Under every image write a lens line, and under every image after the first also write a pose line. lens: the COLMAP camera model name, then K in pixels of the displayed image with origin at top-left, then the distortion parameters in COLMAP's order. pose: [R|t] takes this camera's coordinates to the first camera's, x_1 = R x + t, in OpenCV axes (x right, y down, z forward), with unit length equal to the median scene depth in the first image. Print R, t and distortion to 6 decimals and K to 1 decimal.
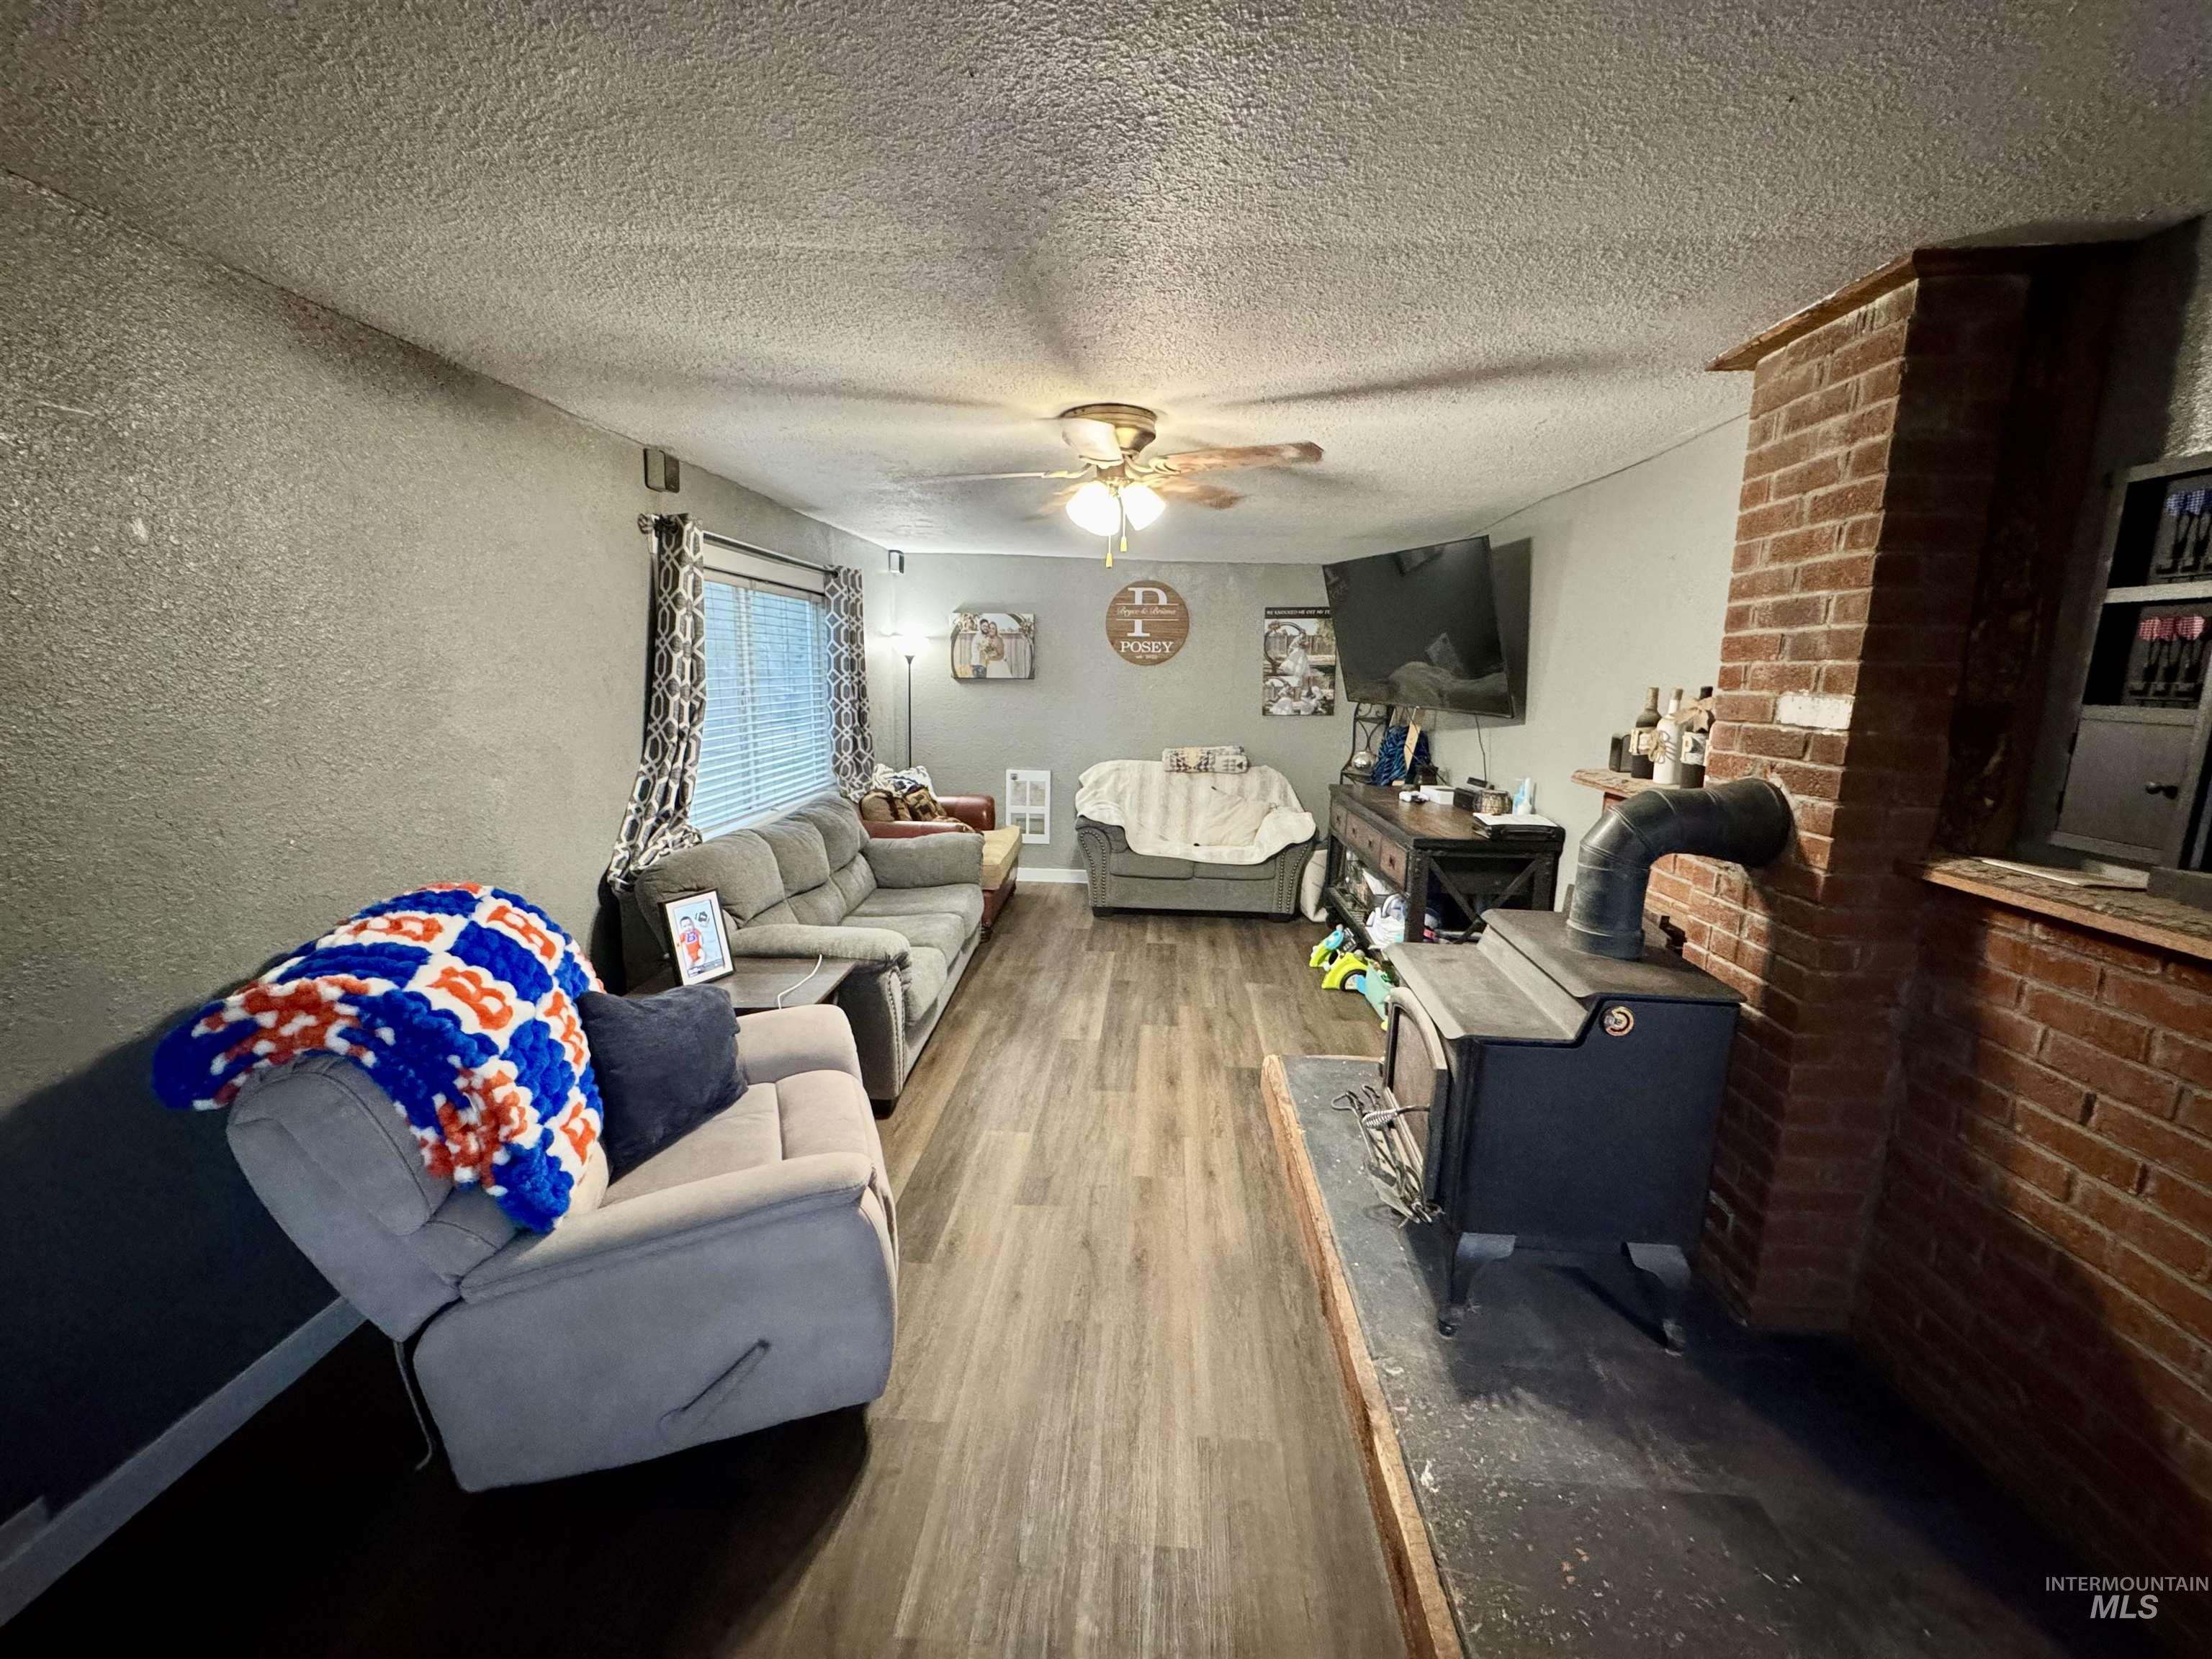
lens RADIAL K [[880.2, 0, 1108.1], [0, 880.2, 825.0], [0, 0, 1]] dist [-0.001417, -0.000297]
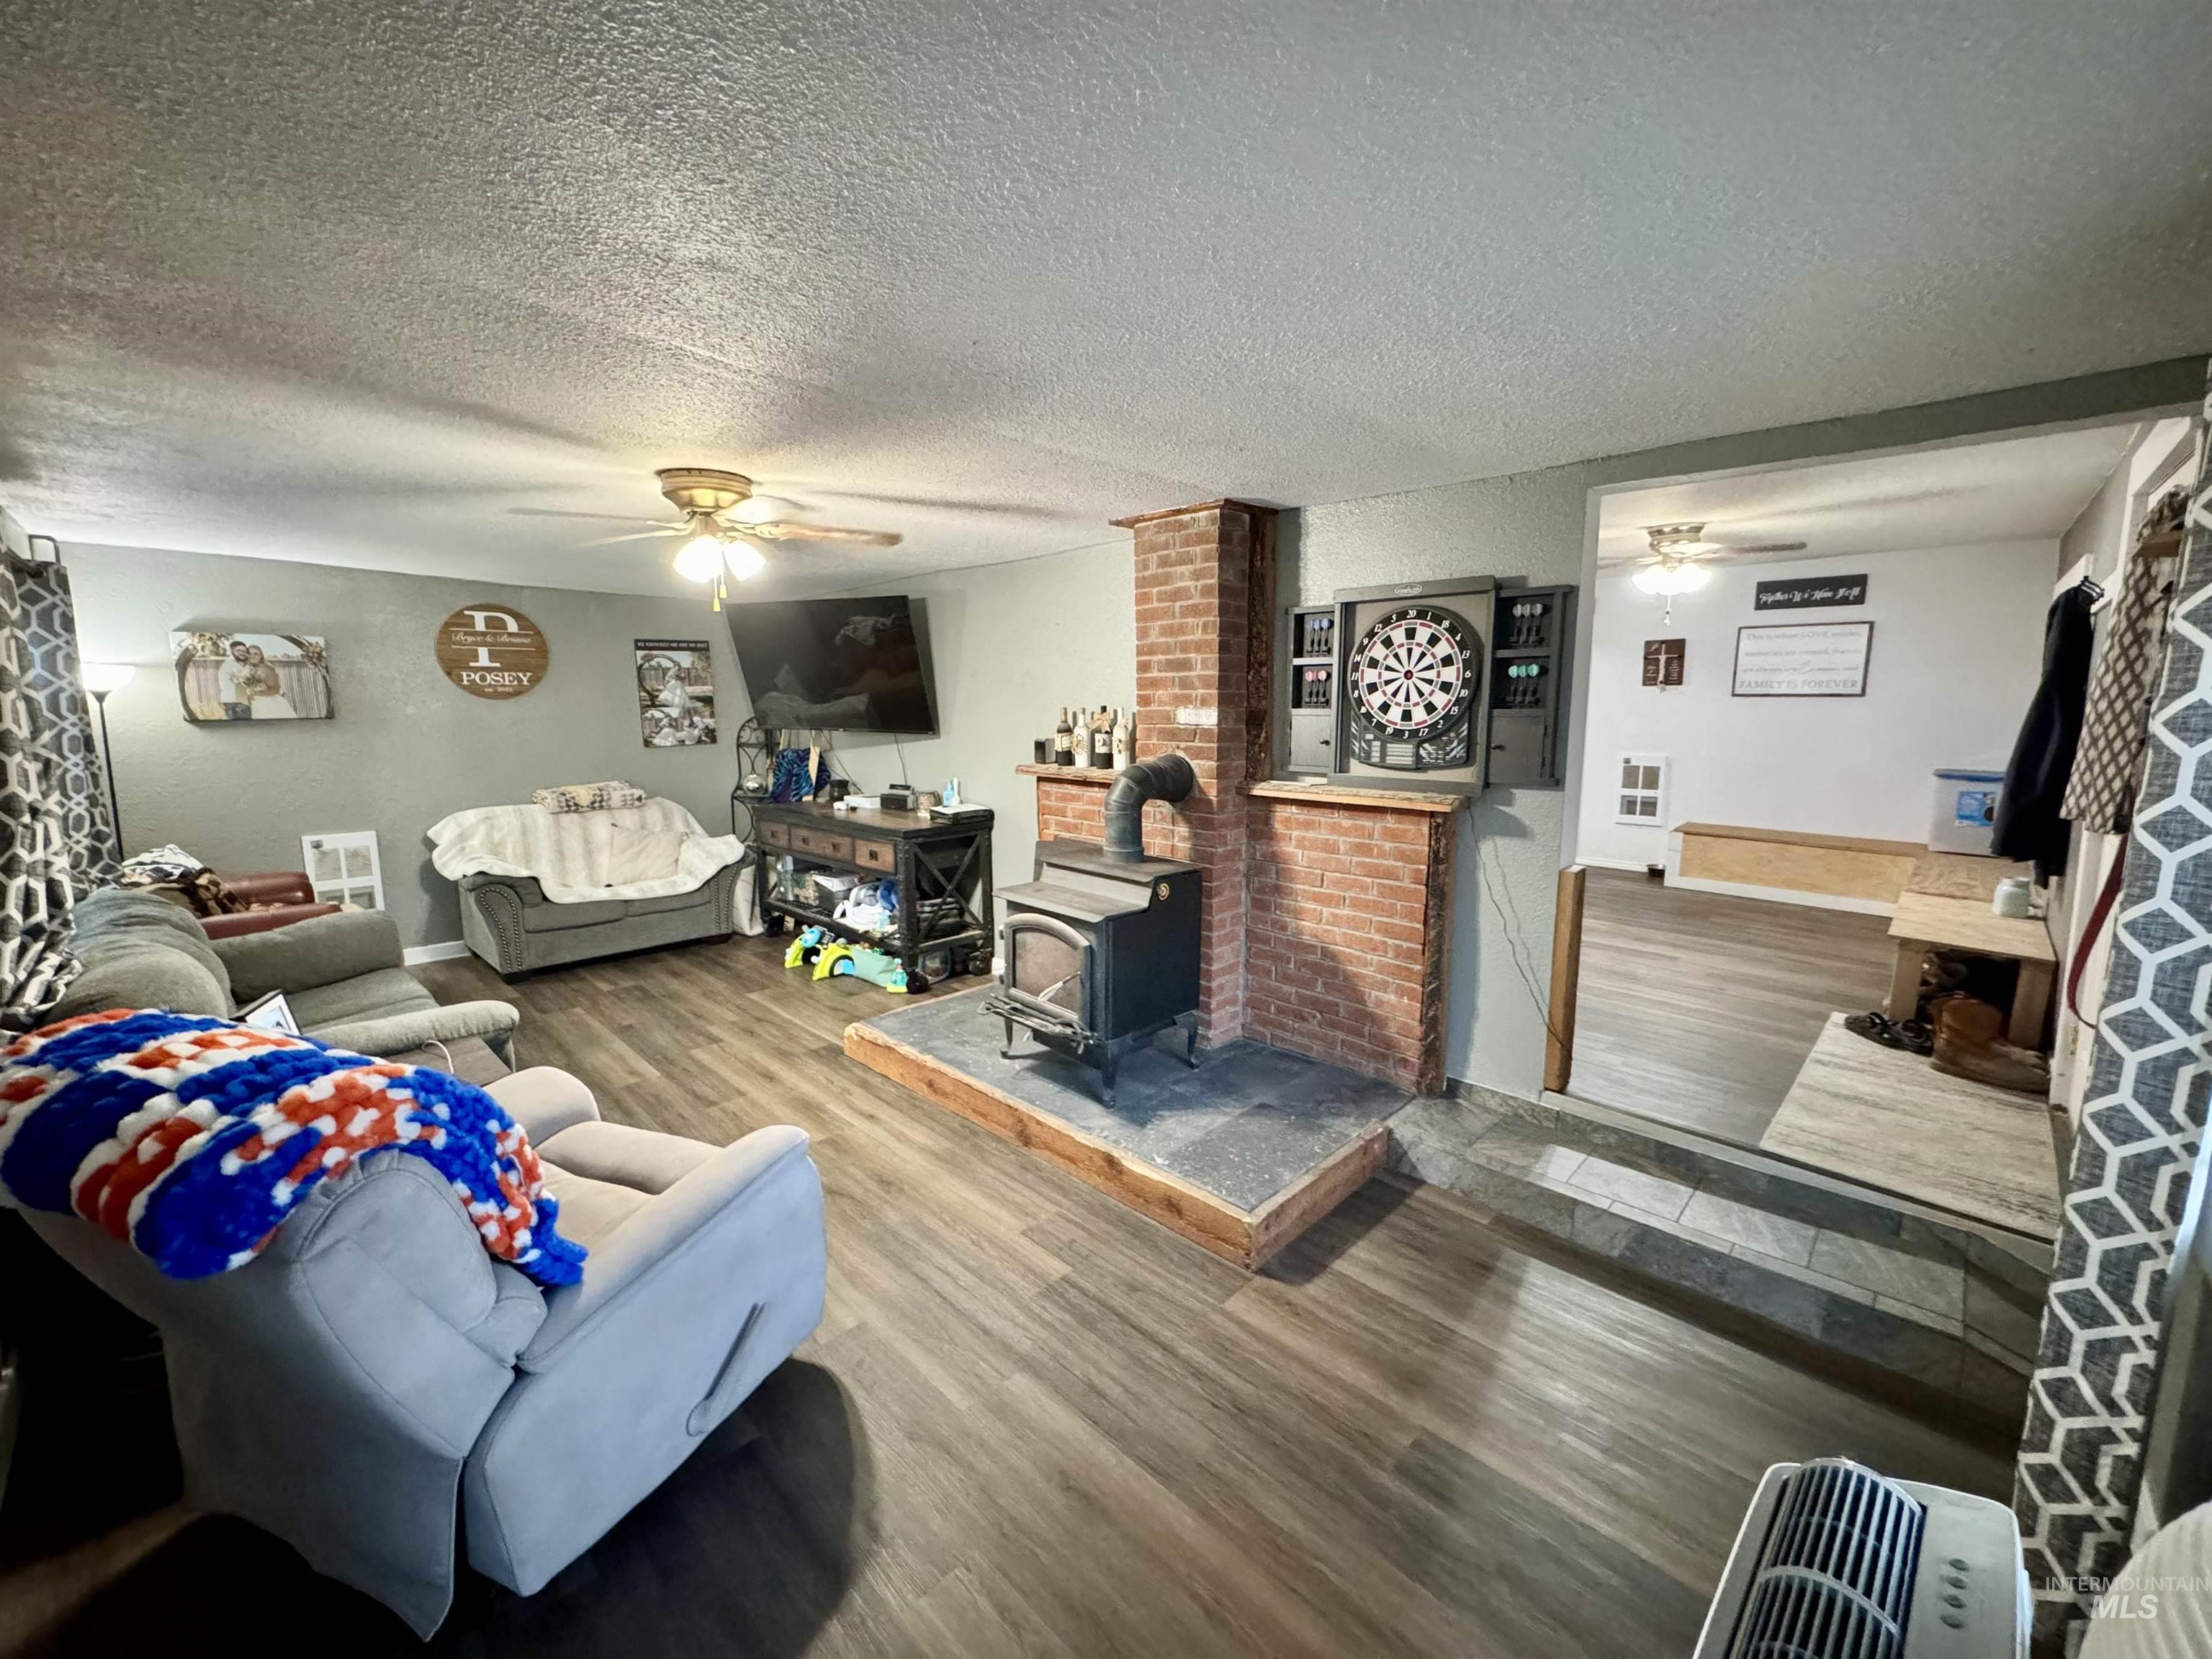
lens RADIAL K [[880.2, 0, 1108.1], [0, 880.2, 825.0], [0, 0, 1]] dist [-0.001417, -0.000297]
pose [[0.654858, -0.123449, 0.745601, -0.566318], [0.146435, 0.988598, 0.035069, 0.007298], [-0.741430, 0.086217, 0.665469, -0.084859]]
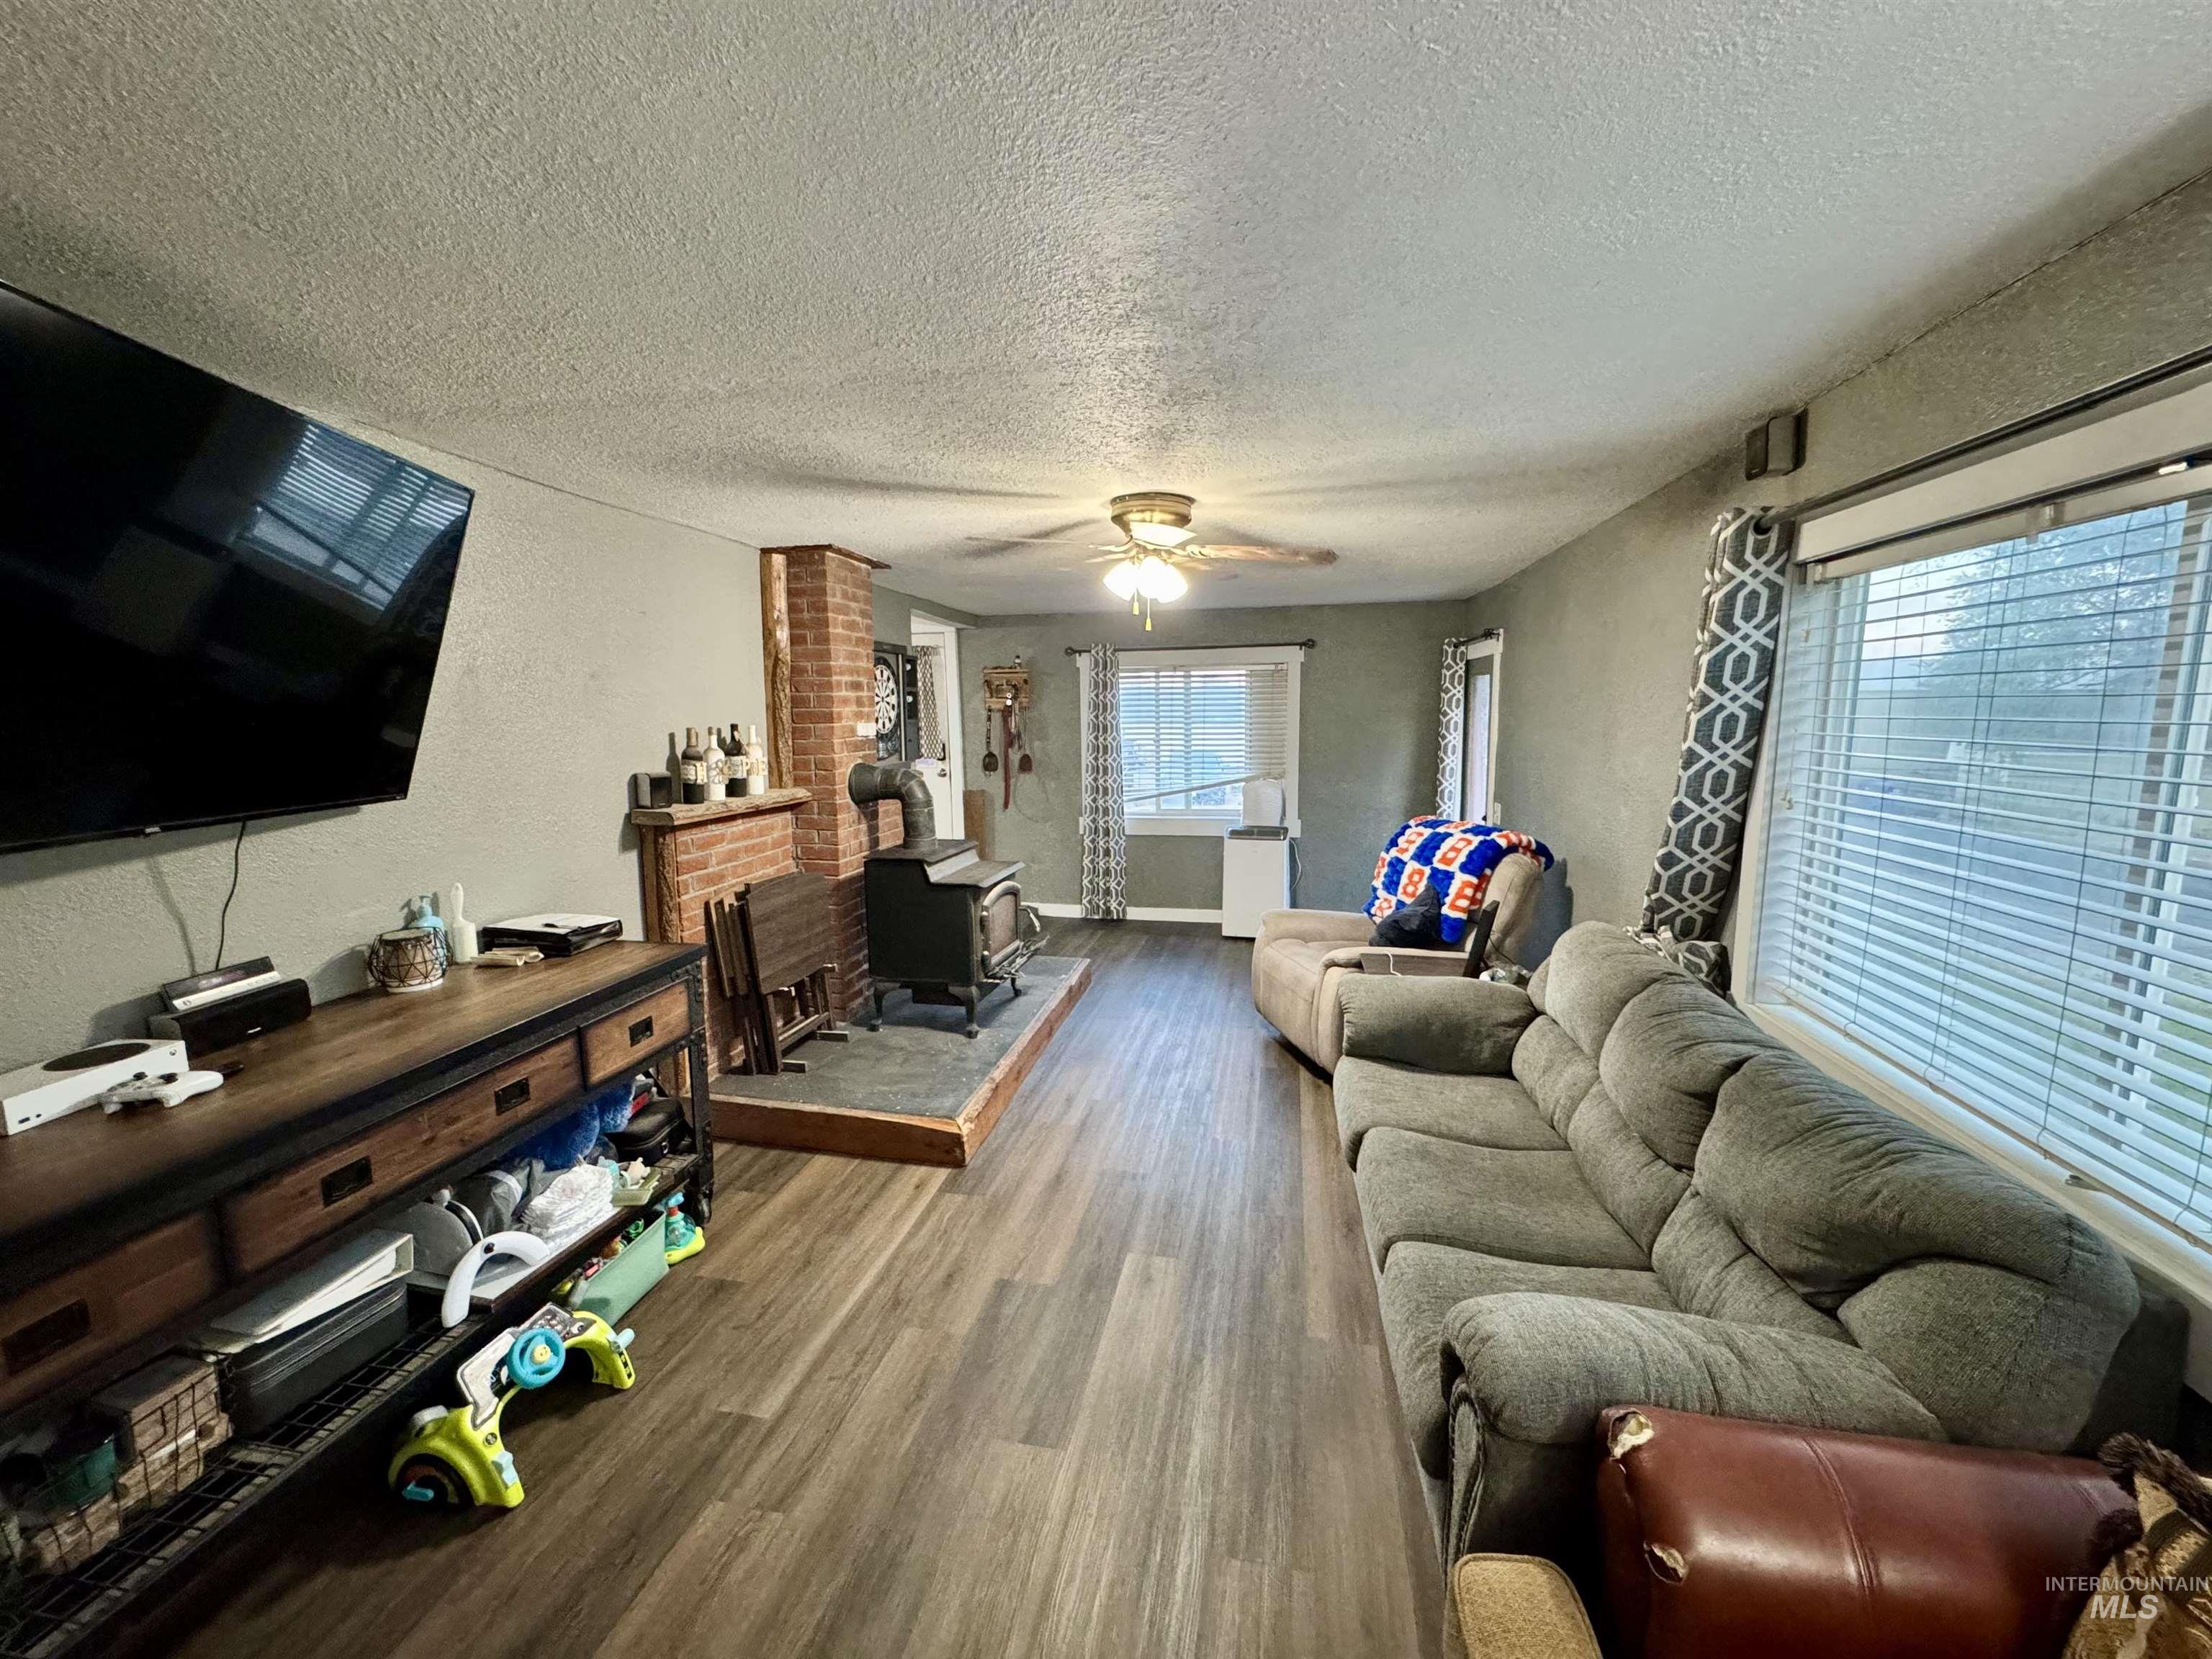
lens RADIAL K [[880.2, 0, 1108.1], [0, 880.2, 825.0], [0, 0, 1]] dist [-0.001417, -0.000297]
pose [[-0.990429, -0.031335, 0.134415, -0.114421], [0.011370, 0.952052, 0.305726, -0.424964], [-0.137551, 0.304329, -0.942584, 2.283178]]
